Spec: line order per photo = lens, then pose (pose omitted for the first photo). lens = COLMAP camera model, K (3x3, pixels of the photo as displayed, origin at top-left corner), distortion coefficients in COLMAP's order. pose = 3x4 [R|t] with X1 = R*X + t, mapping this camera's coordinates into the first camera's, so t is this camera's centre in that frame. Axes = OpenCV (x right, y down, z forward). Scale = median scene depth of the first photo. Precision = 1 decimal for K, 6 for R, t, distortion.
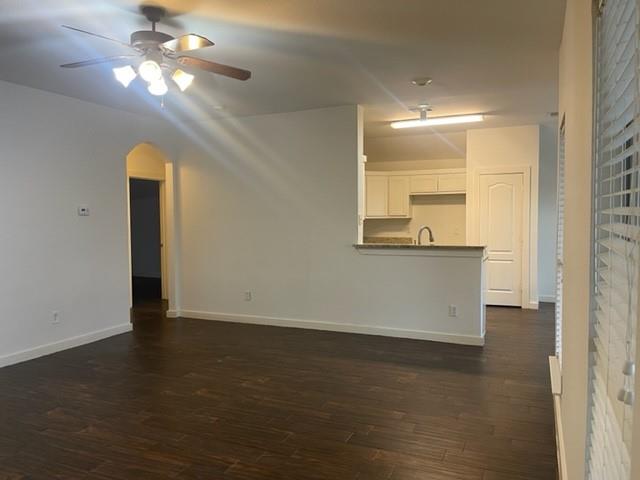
lens RADIAL K [[487.3, 0, 320.0], [0, 487.3, 240.0], [0, 0, 1]] dist [0.031162, -0.001812]
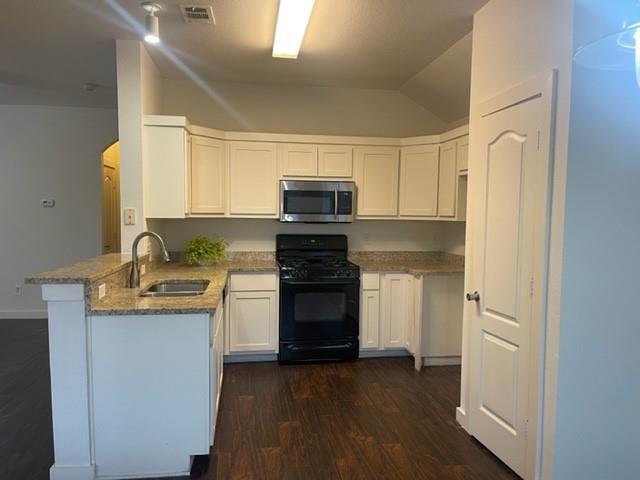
lens RADIAL K [[478.7, 0, 320.0], [0, 478.7, 240.0], [0, 0, 1]] dist [0.013880, -0.003773]
pose [[0.547725, 0.063550, -0.834241, 0.771292], [-0.061709, 0.997464, 0.035468, -0.049862], [0.834380, 0.032054, 0.550257, 0.874488]]
